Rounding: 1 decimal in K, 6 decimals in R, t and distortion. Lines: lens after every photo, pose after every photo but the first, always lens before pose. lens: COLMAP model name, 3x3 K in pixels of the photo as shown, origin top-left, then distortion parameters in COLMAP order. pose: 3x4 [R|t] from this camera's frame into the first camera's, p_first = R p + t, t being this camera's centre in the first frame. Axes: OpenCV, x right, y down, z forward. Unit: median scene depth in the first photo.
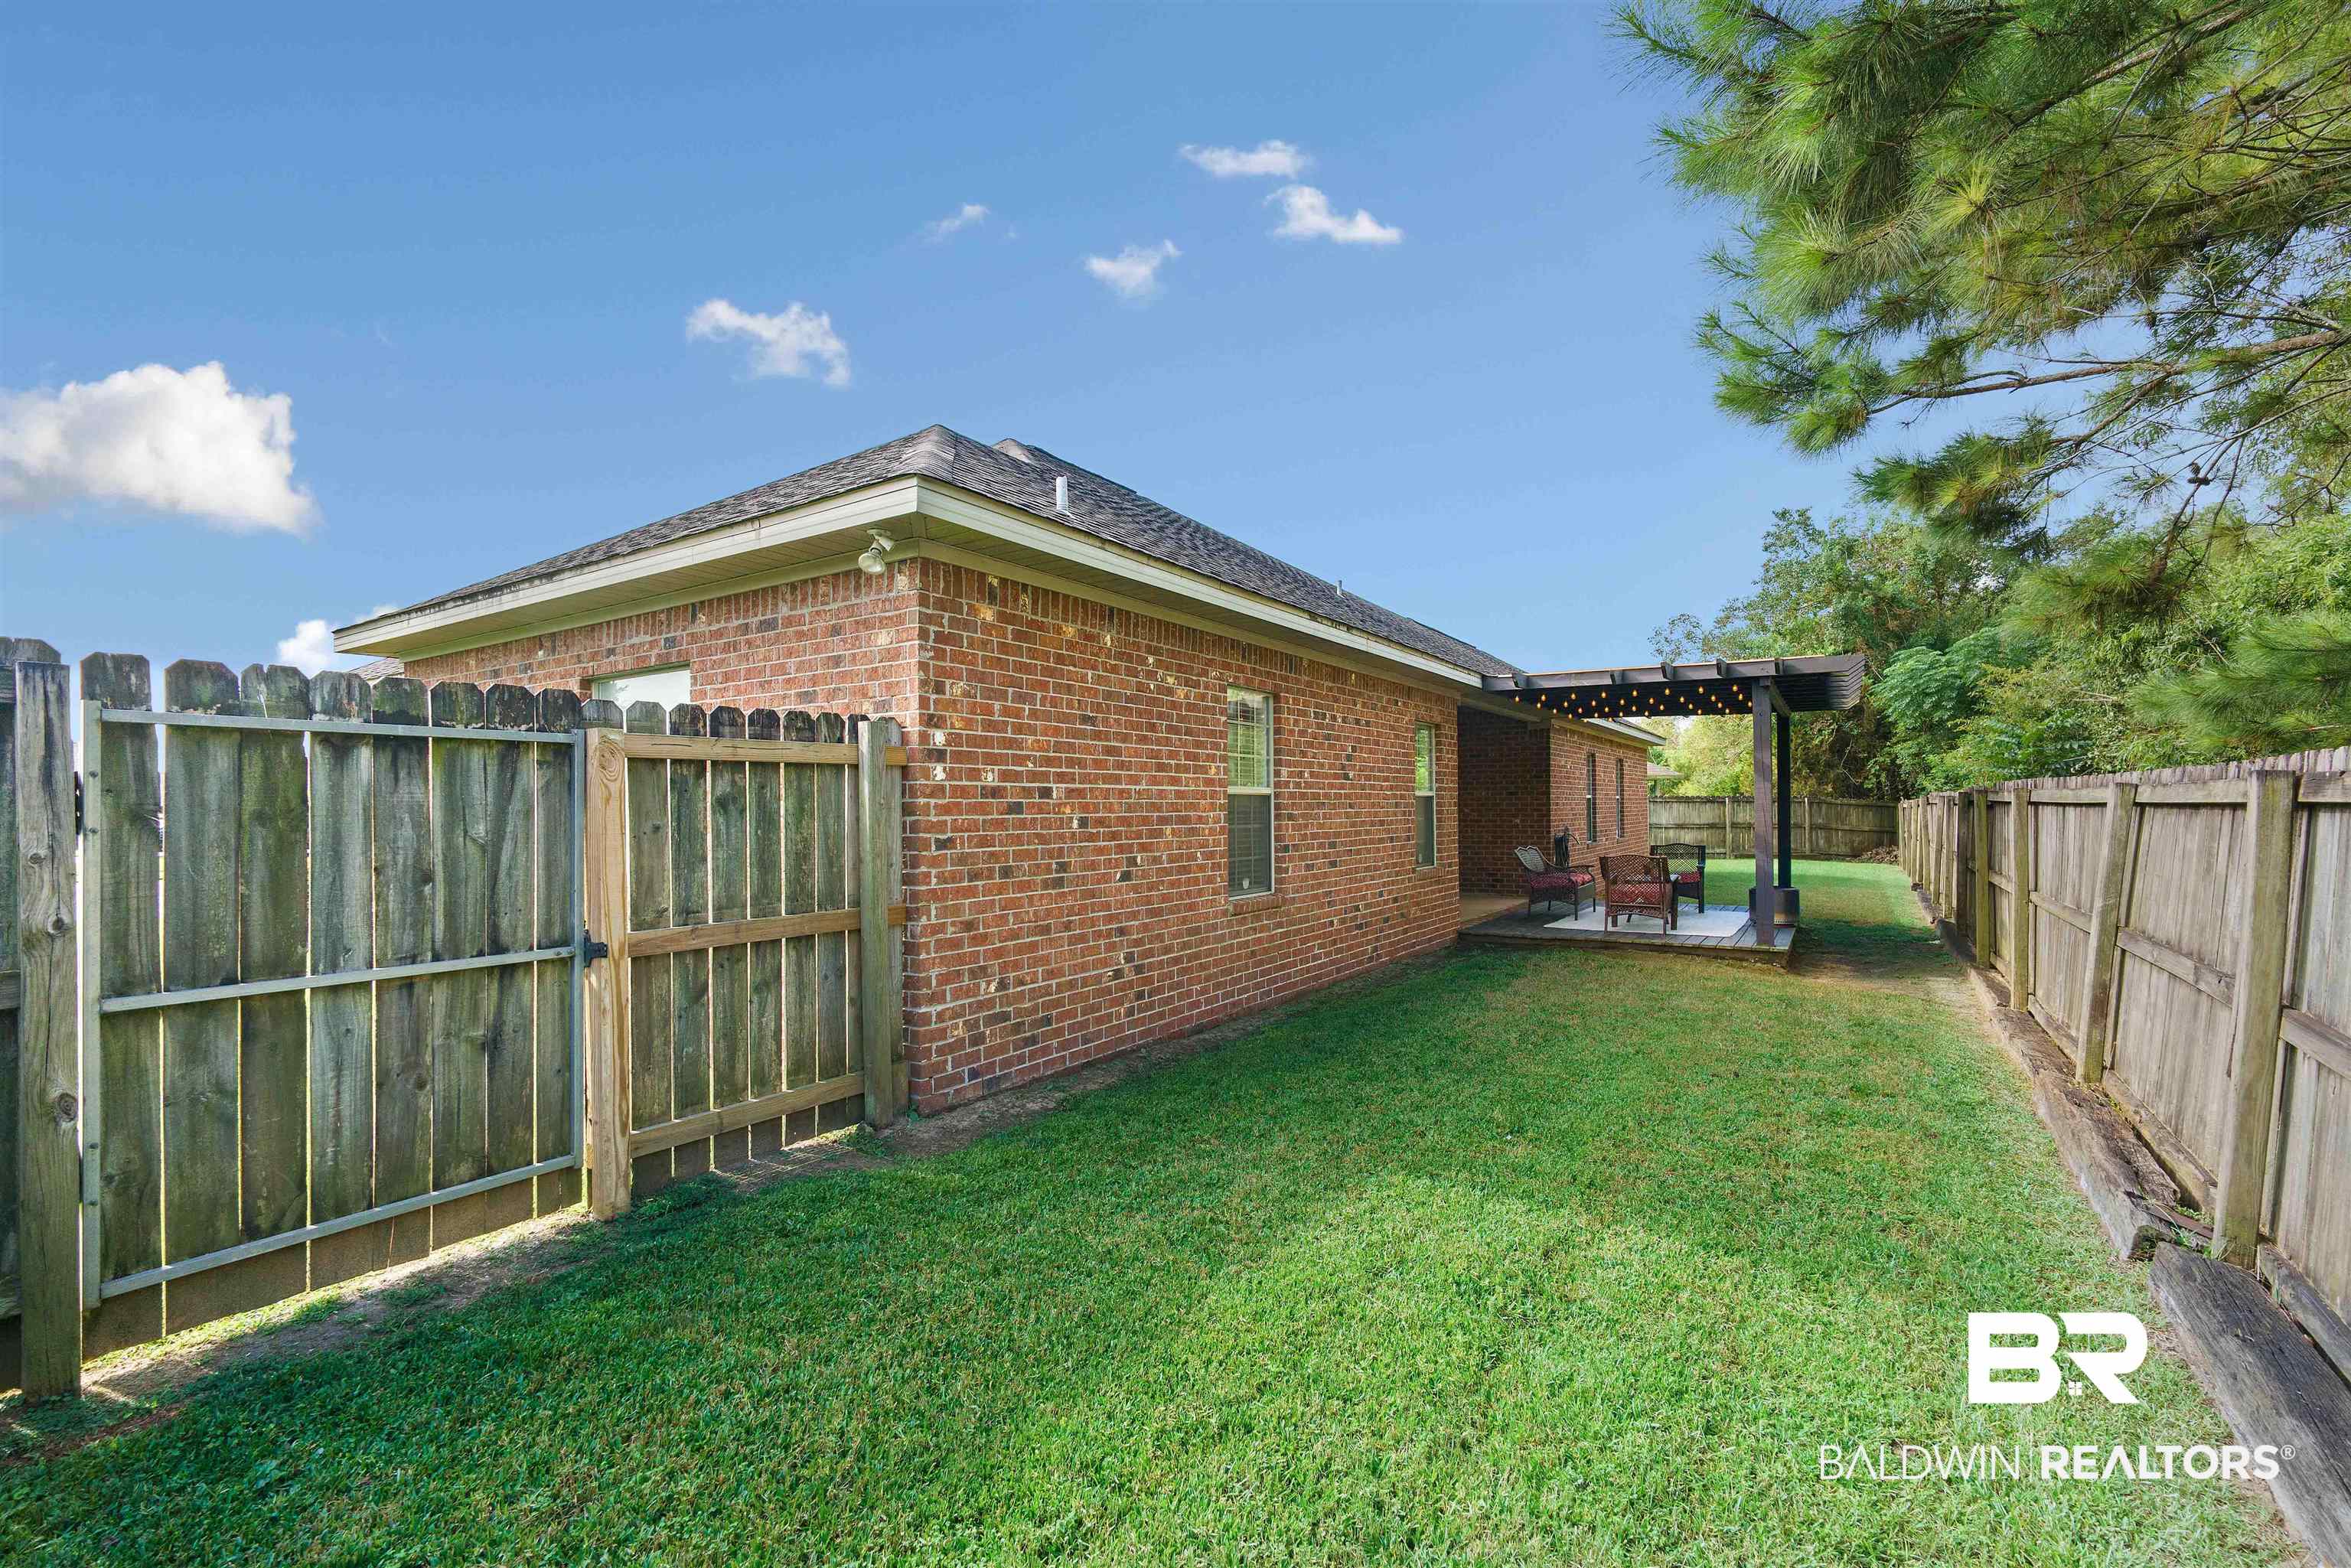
lens RADIAL K [[1010.6, 0, 1173.8], [0, 1010.6, 805.2], [0, 0, 1]] dist [-0.002363, 0.000340]
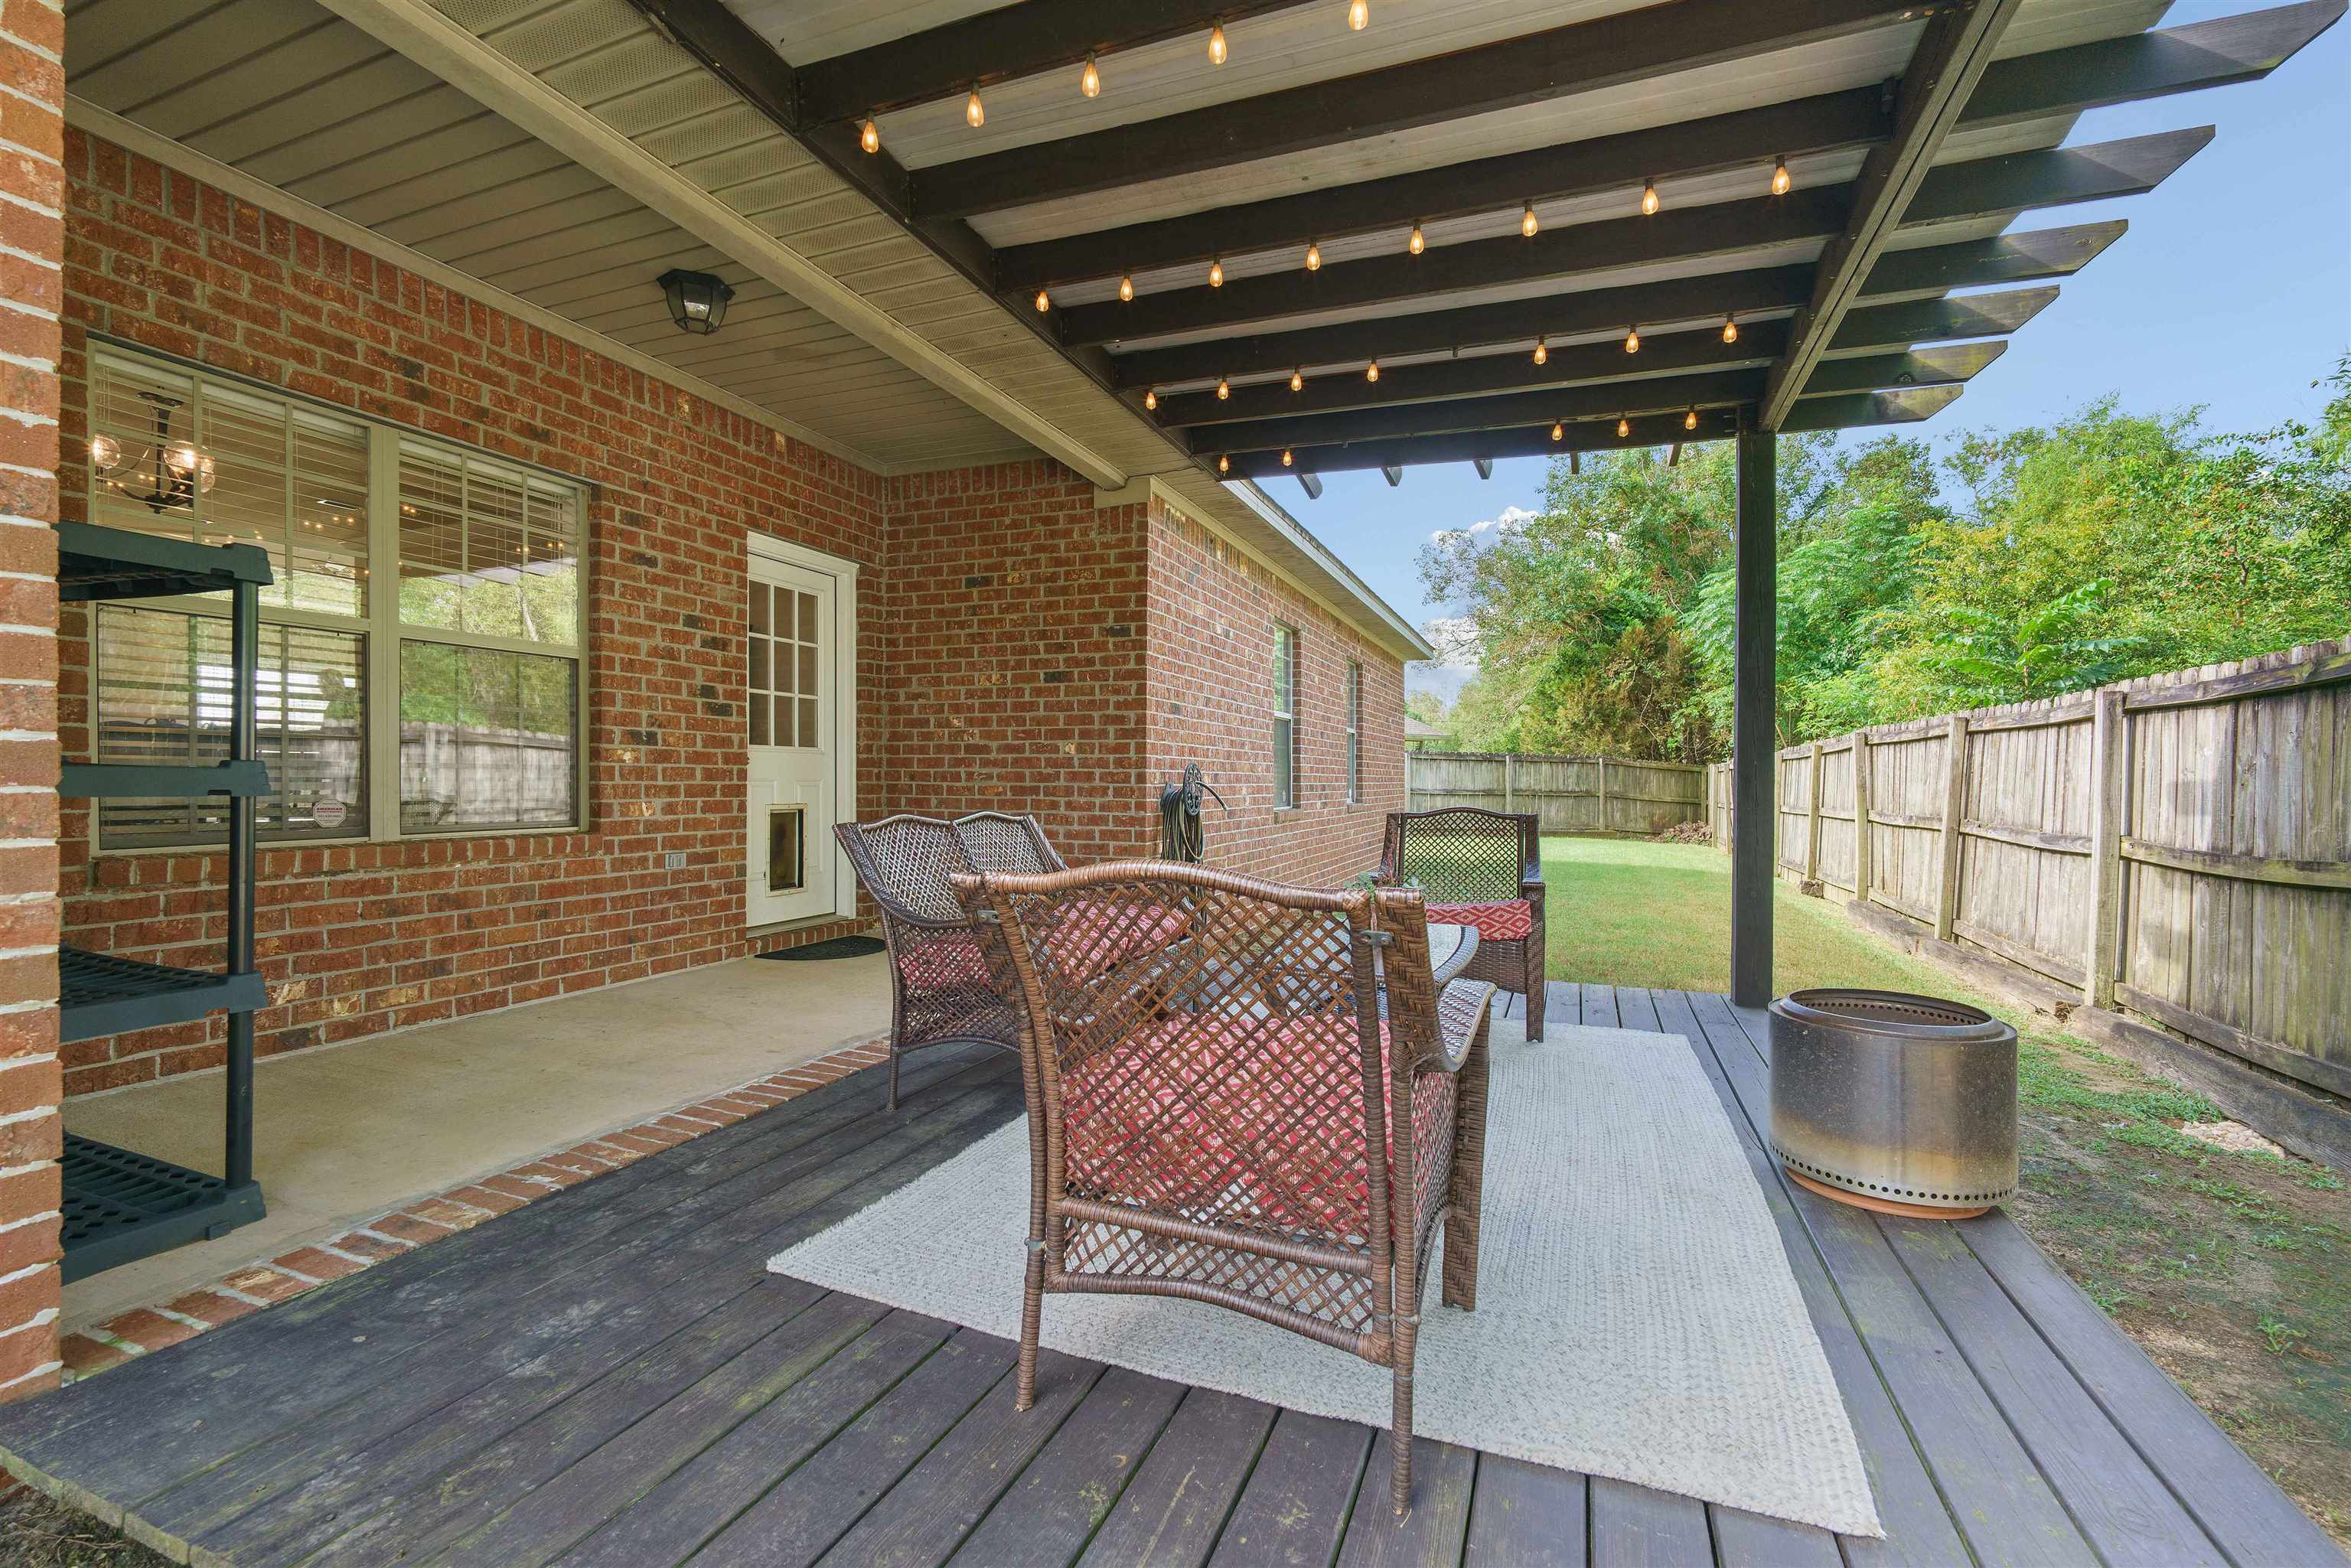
lens RADIAL K [[1010.6, 0, 1171.7], [0, 1010.6, 782.7], [0, 0, 1]] dist [-0.002363, 0.000340]
pose [[0.979765, 0.013093, 0.199725, 0.151257], [-0.014133, 0.999893, 0.003780, 0.013248], [-0.199654, -0.006526, 0.979845, 0.309552]]
